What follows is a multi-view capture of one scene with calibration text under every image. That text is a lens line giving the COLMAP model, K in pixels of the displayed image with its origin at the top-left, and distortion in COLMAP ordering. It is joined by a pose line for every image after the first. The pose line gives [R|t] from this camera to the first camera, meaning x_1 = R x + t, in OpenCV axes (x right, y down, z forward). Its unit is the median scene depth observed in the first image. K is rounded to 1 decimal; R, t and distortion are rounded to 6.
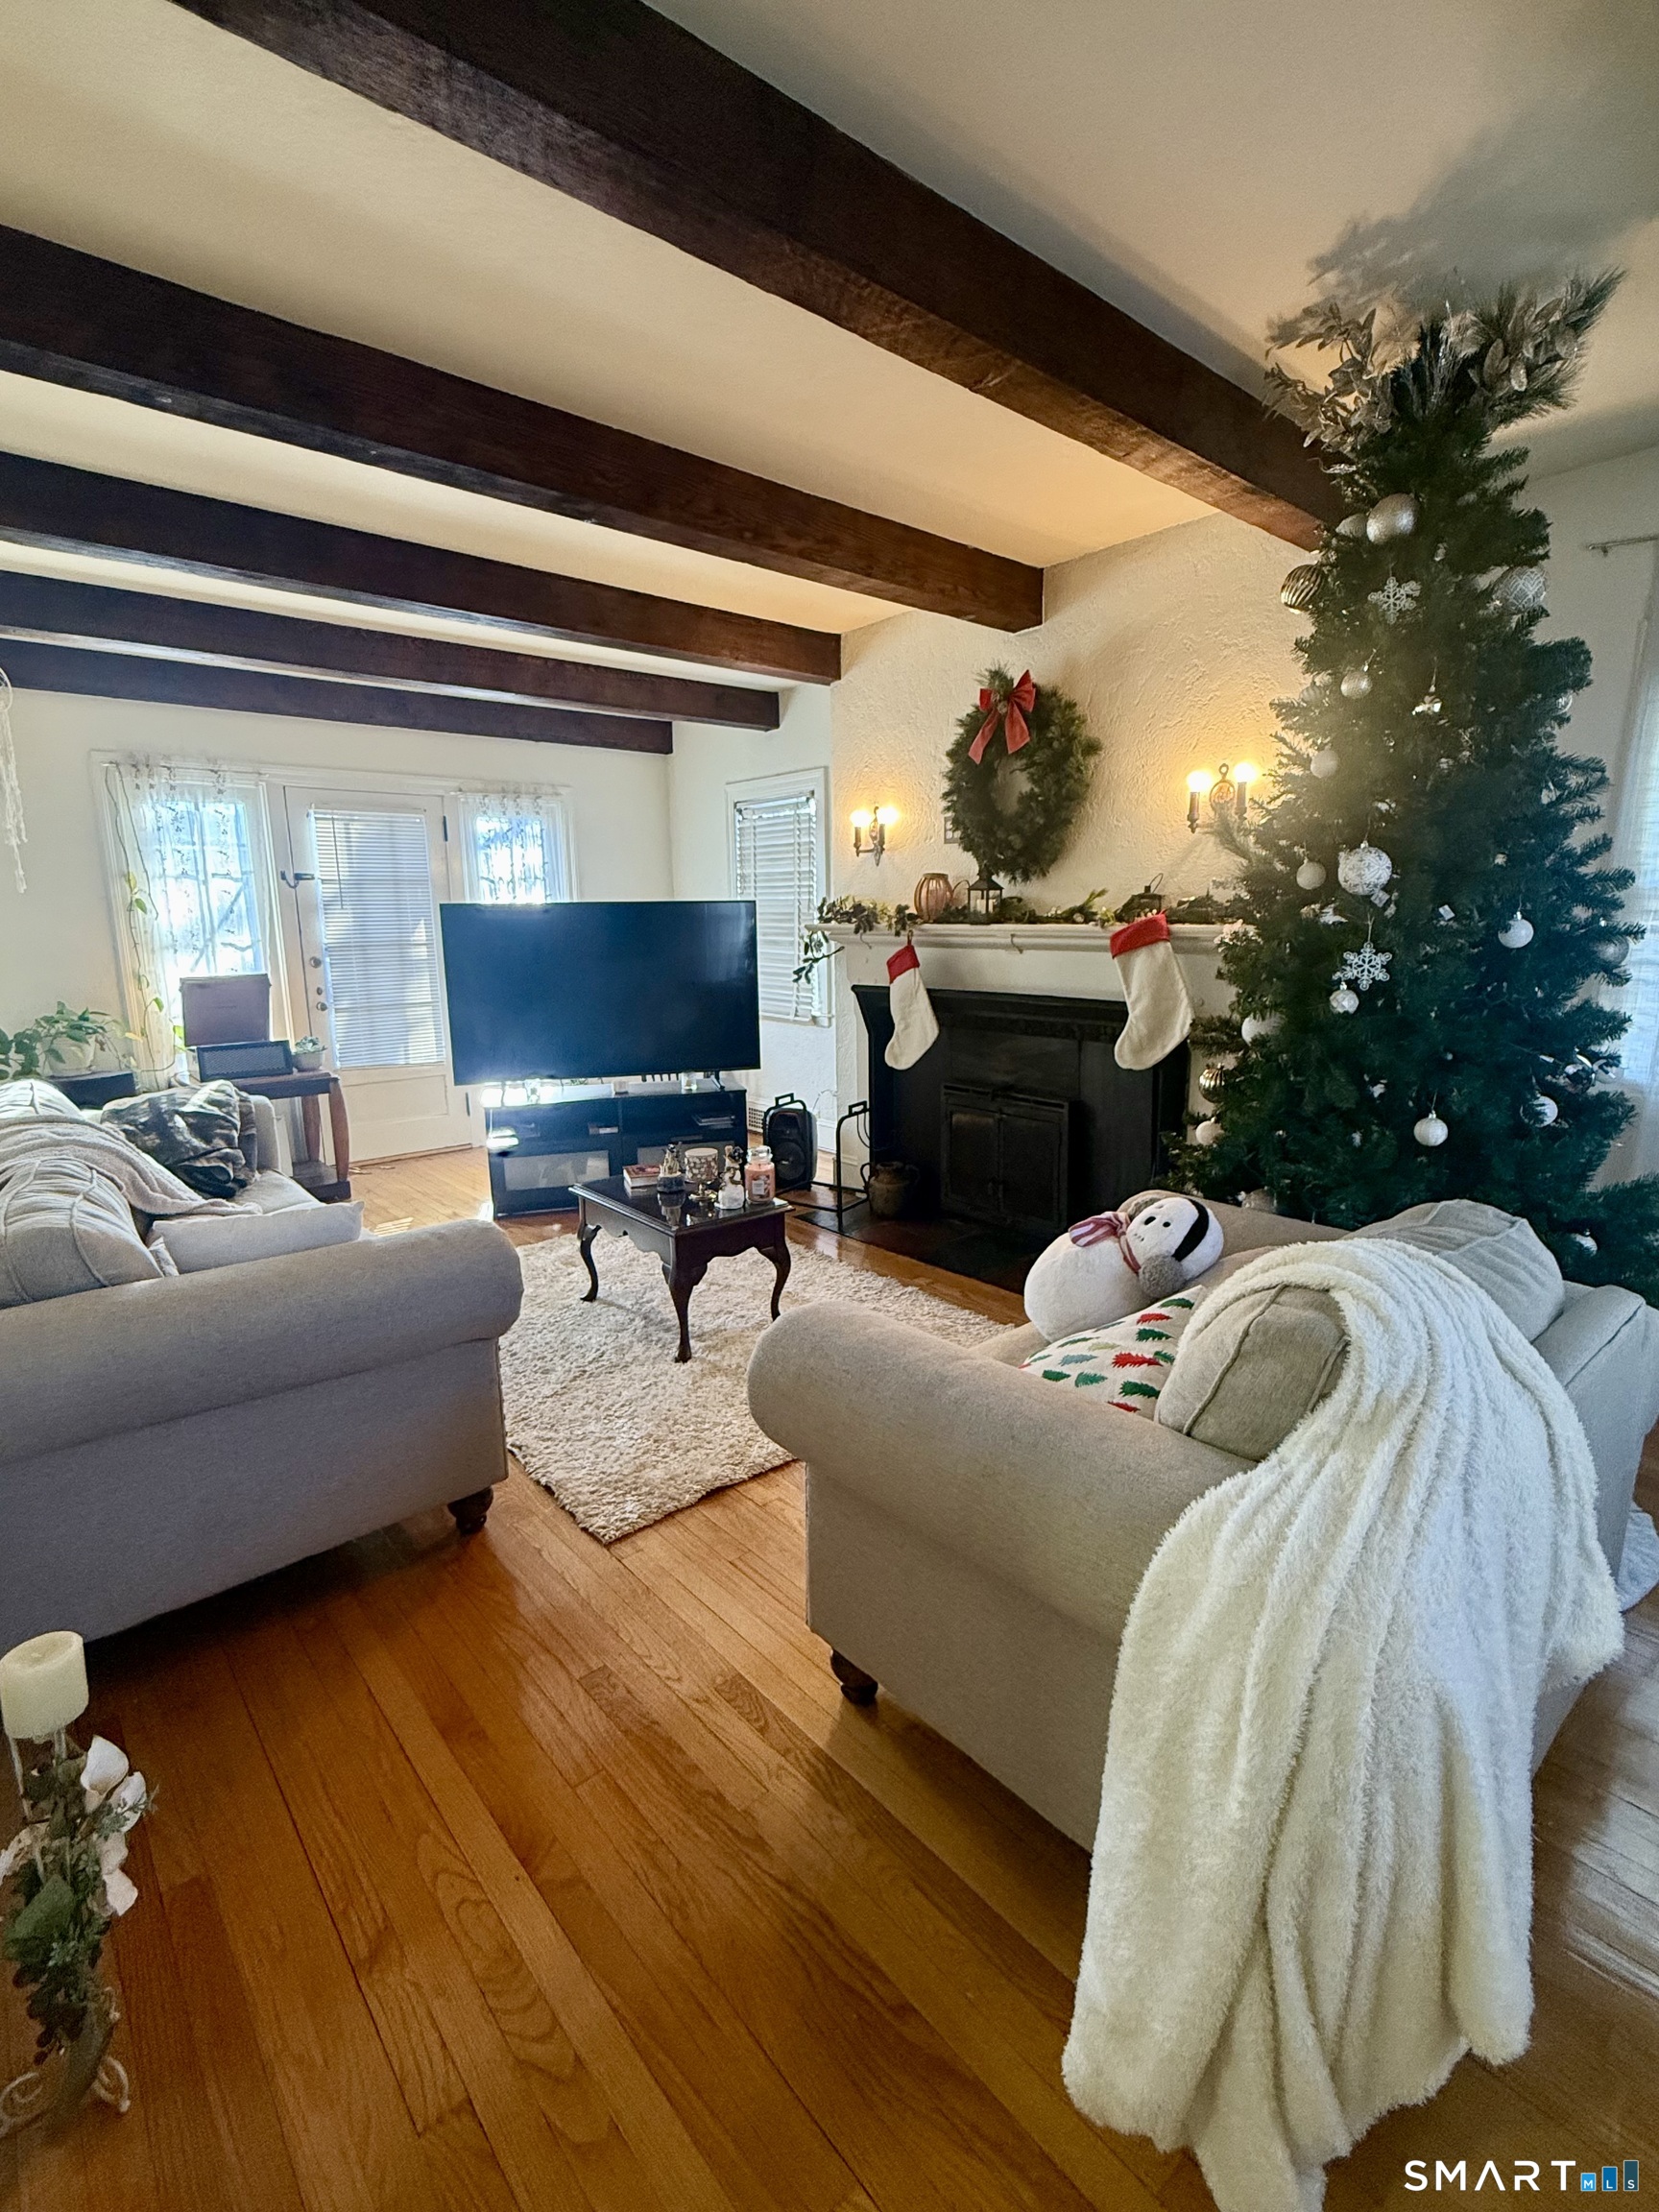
lens RADIAL K [[1029.3, 0, 813.2], [0, 1029.3, 1118.2], [0, 0, 1]] dist [-0.000365, -0.000315]
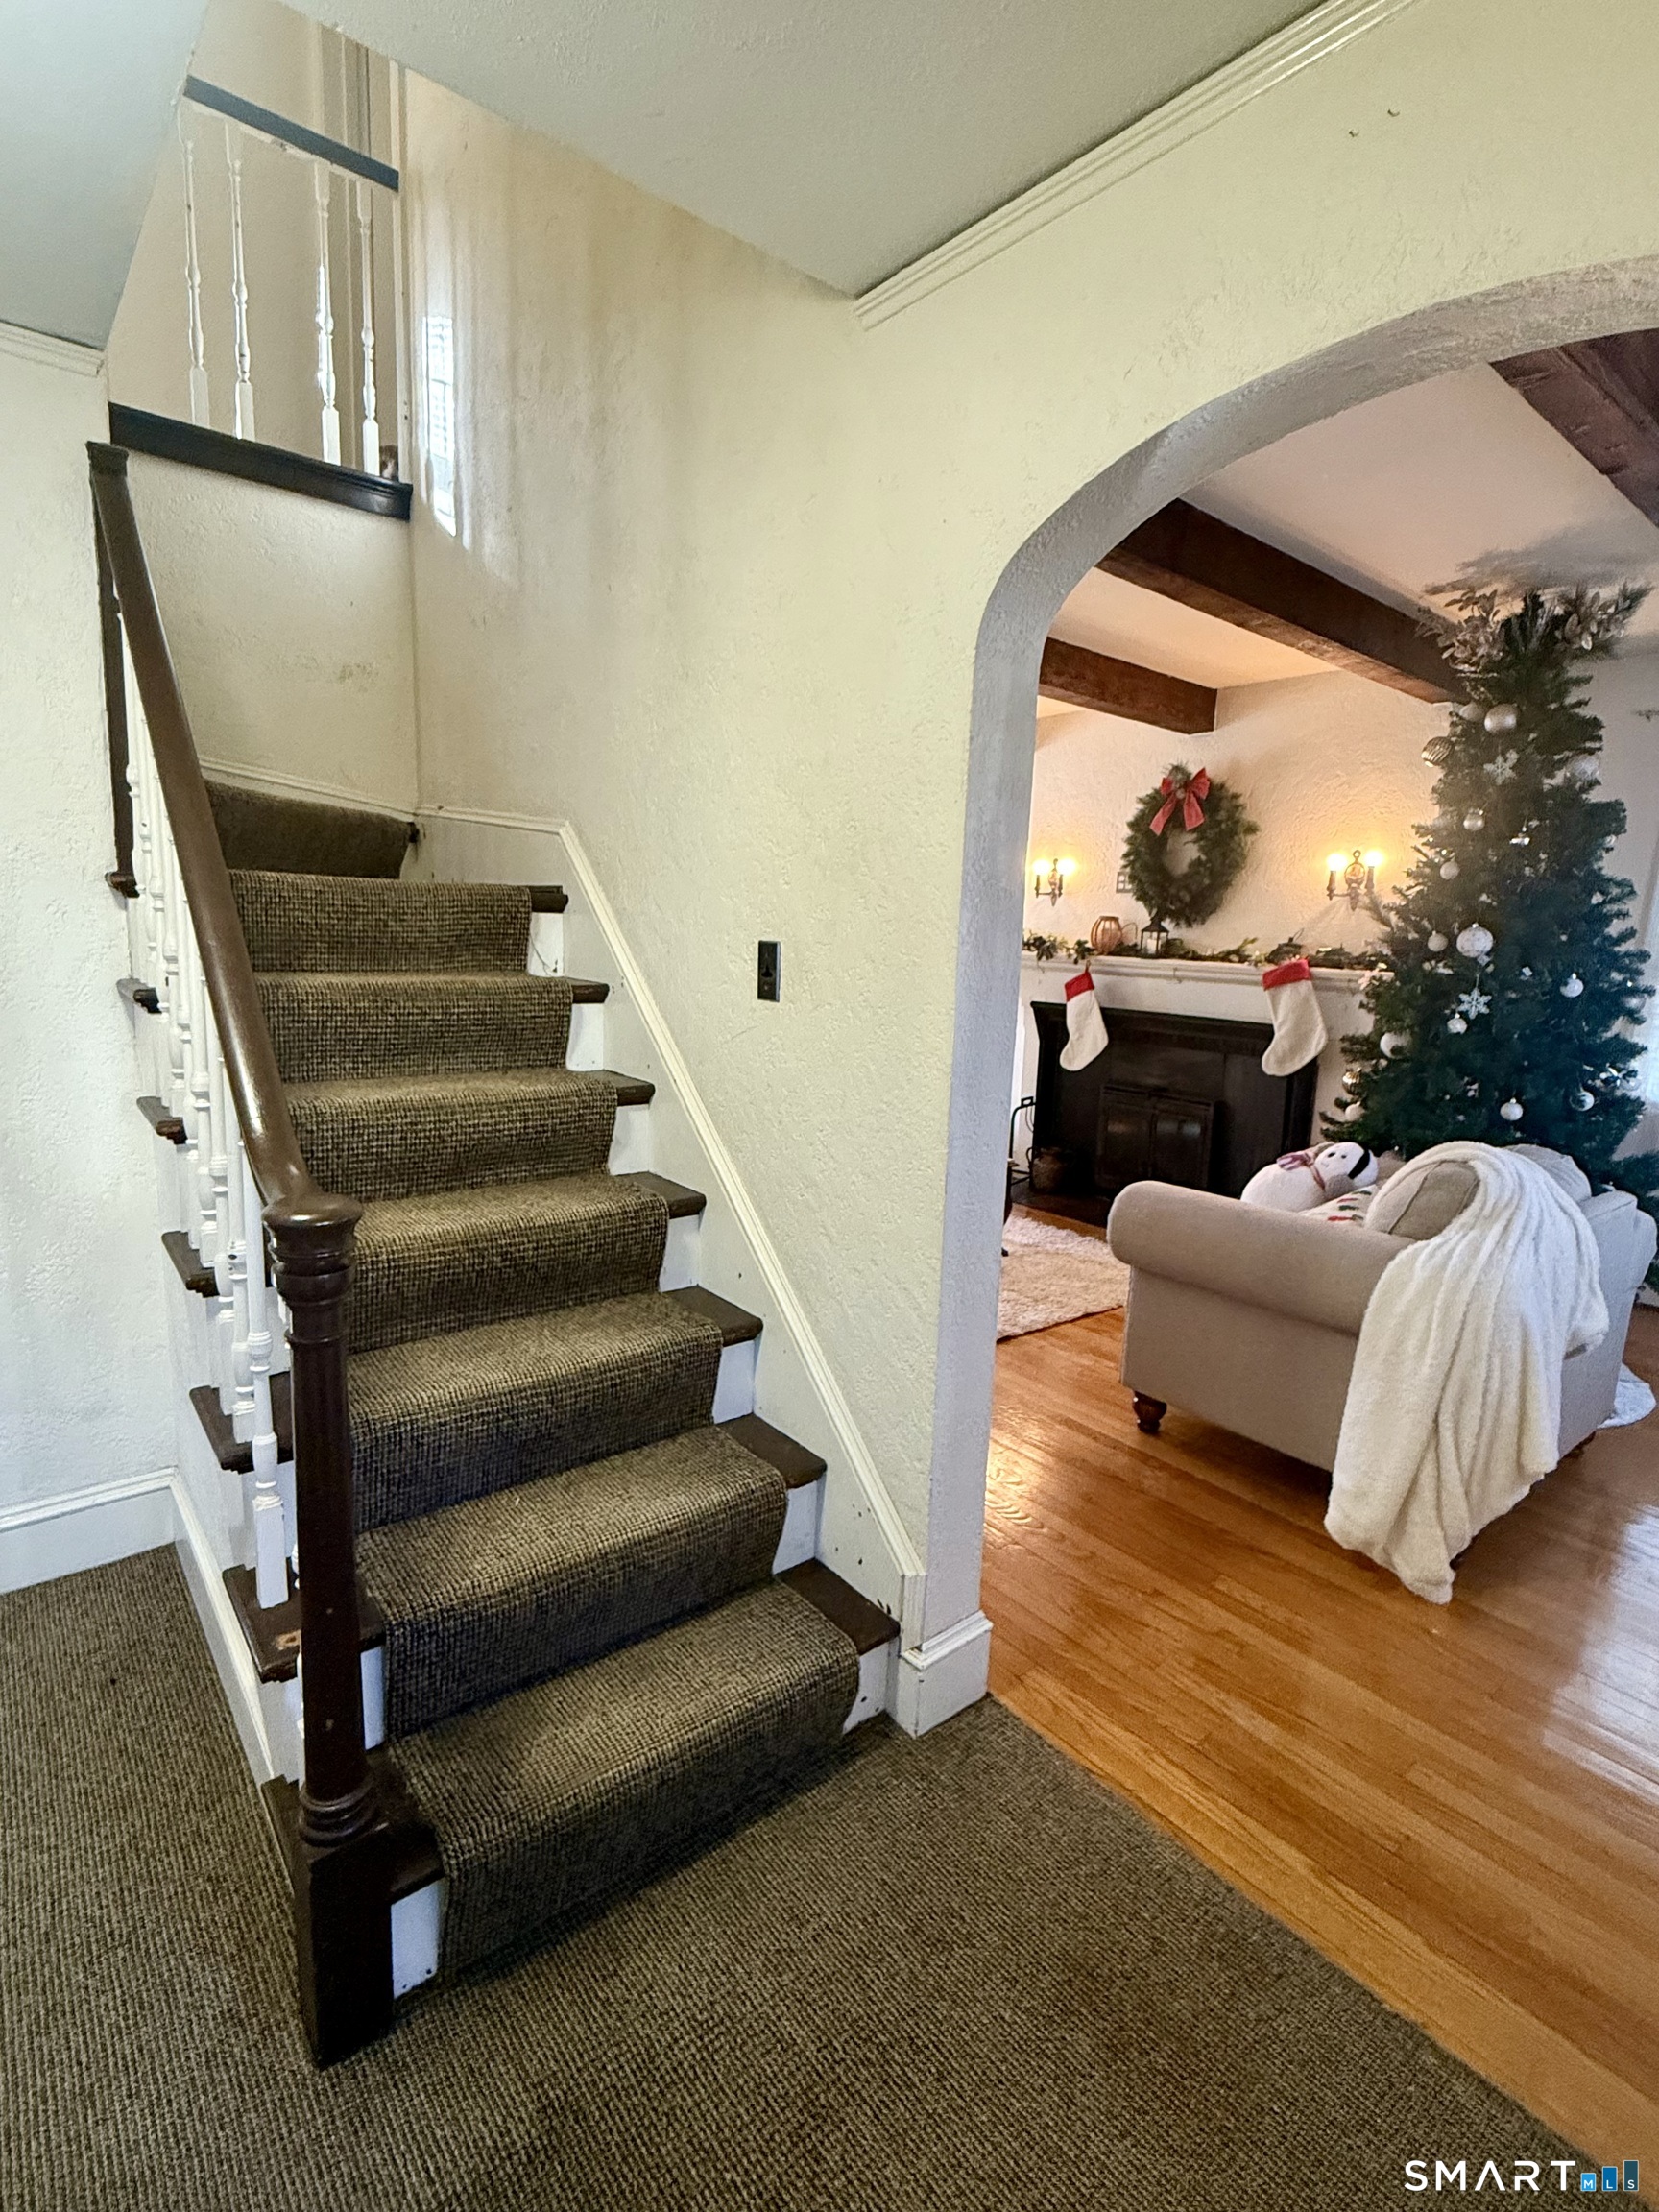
lens RADIAL K [[1029.3, 0, 847.1], [0, 1029.3, 1110.7], [0, 0, 1]] dist [-0.000365, -0.000315]
pose [[0.998323, 0.056206, -0.013869, -0.362195], [-0.056534, 0.998100, -0.024517, 0.101728], [0.012465, 0.025260, 0.999603, -0.539734]]
